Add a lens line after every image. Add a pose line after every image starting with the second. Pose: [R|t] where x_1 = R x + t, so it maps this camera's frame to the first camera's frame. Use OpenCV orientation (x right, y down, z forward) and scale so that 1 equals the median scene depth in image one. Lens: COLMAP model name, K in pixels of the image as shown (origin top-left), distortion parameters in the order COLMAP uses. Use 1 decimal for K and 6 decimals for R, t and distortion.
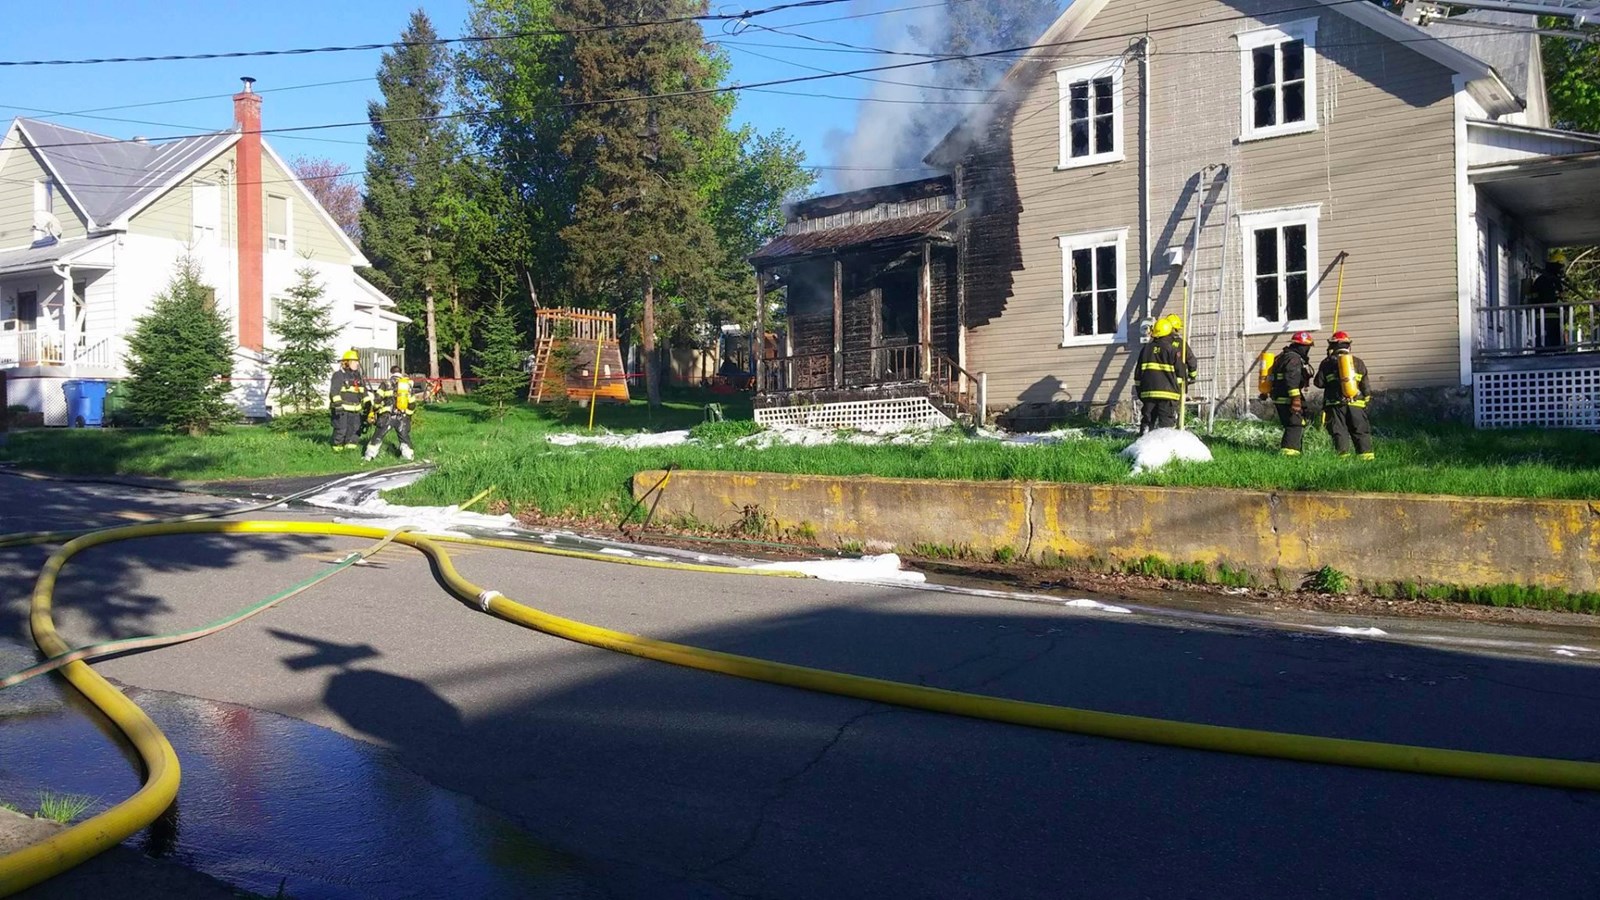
lens RADIAL K [[1352.7, 0, 799.3], [0, 1352.7, 448.4], [0, 0, 1]] dist [0.096685, -0.118679]
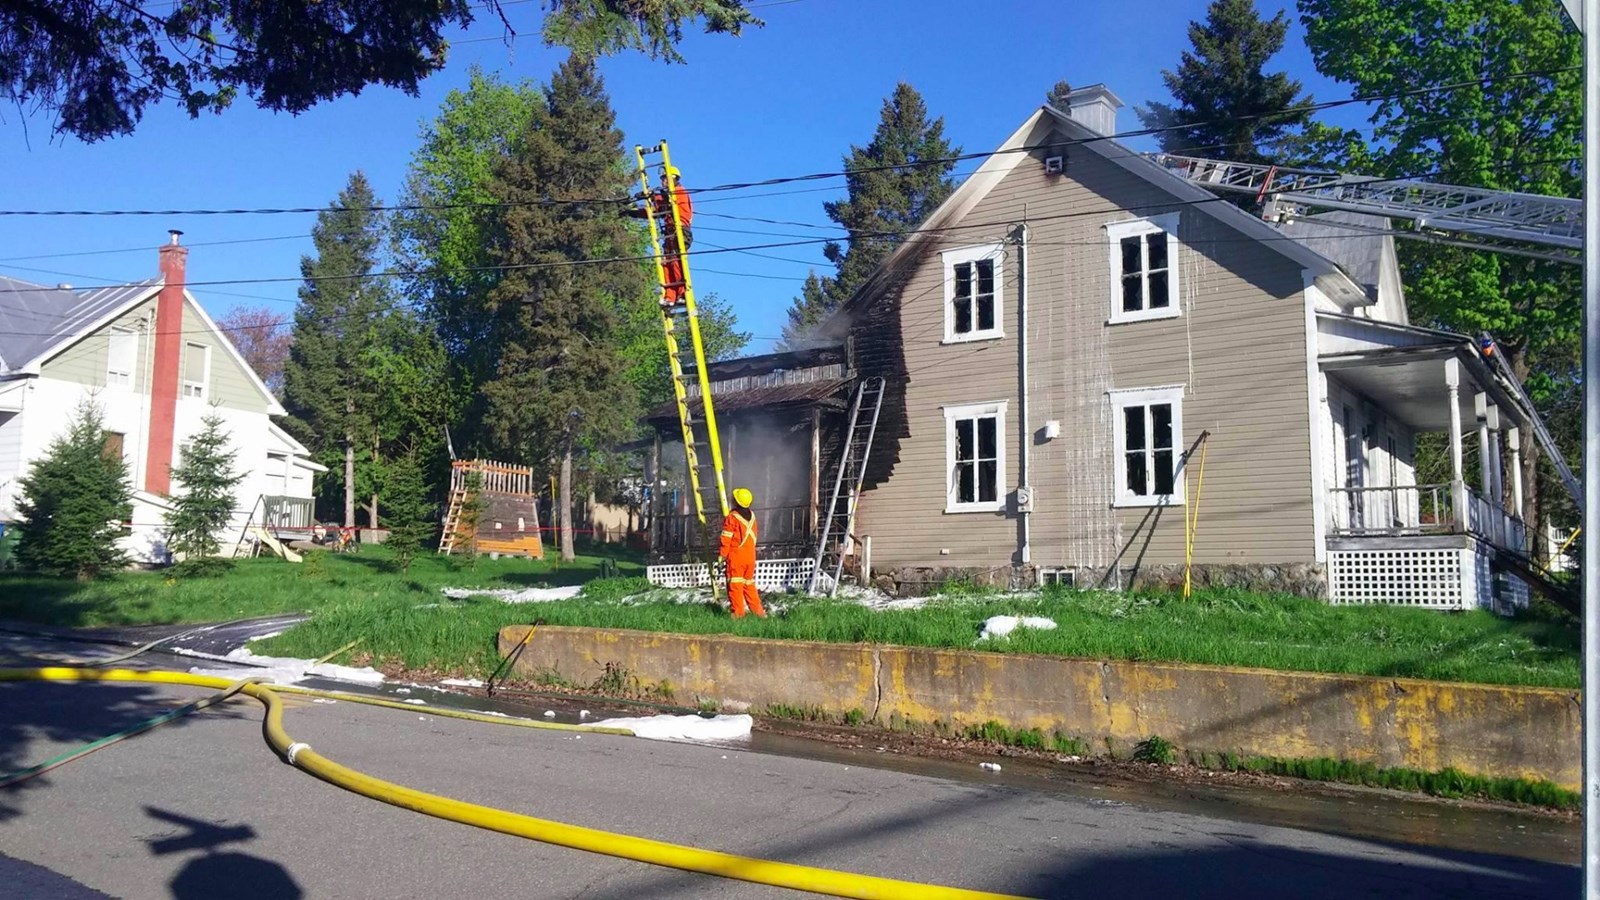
lens RADIAL K [[1352.7, 0, 788.7], [0, 1352.7, 451.1], [0, 0, 1]] dist [0.096685, -0.118679]
pose [[0.999115, 0.028273, 0.031139, 0.042947], [-0.024526, 0.993093, -0.114740, -0.000943], [-0.034168, 0.113874, 0.992907, -0.018191]]
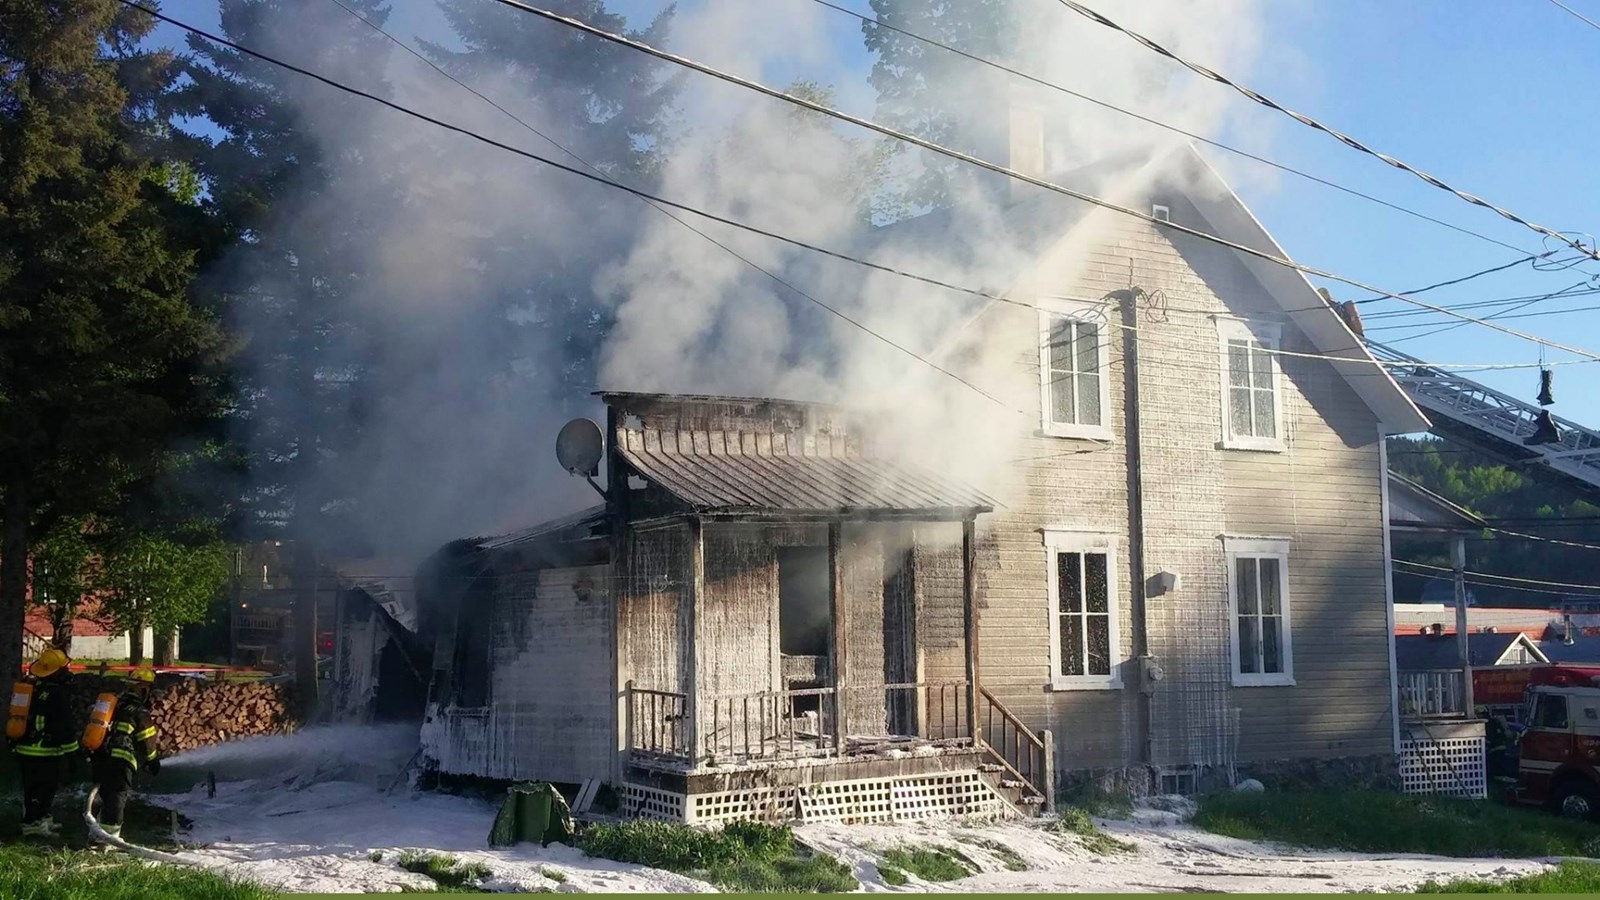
lens RADIAL K [[2039.6, 0, 797.9], [0, 2039.6, 453.5], [0, 0, 1]] dist [0.084573, 0.000000]
pose [[0.328653, 0.108369, 0.938213, -0.851016], [0.001967, 0.993314, -0.115423, -0.076073], [-0.944449, 0.039779, 0.326242, 0.794977]]
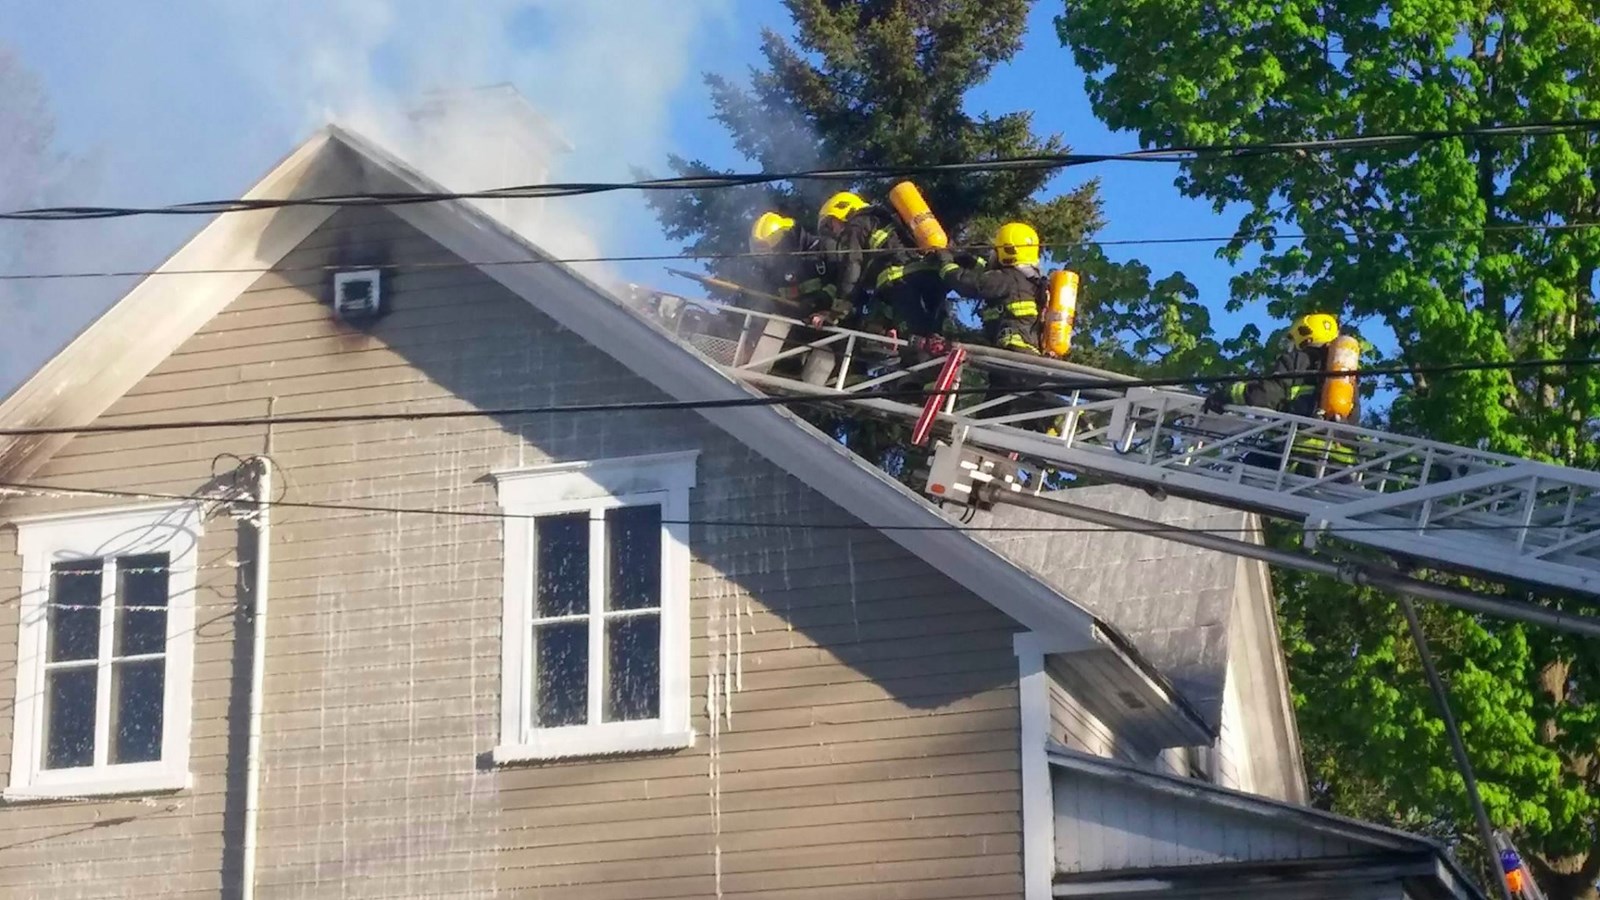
lens RADIAL K [[3920.0, 0, 840.5], [0, 3920.0, 490.2], [0, 0, 1]] dist [0.093257, 0.000000]
pose [[0.949686, 0.094992, 0.298452, 0.089587], [-0.008750, 0.960573, -0.277891, -0.007782], [-0.313082, 0.261297, 0.913073, 0.017143]]
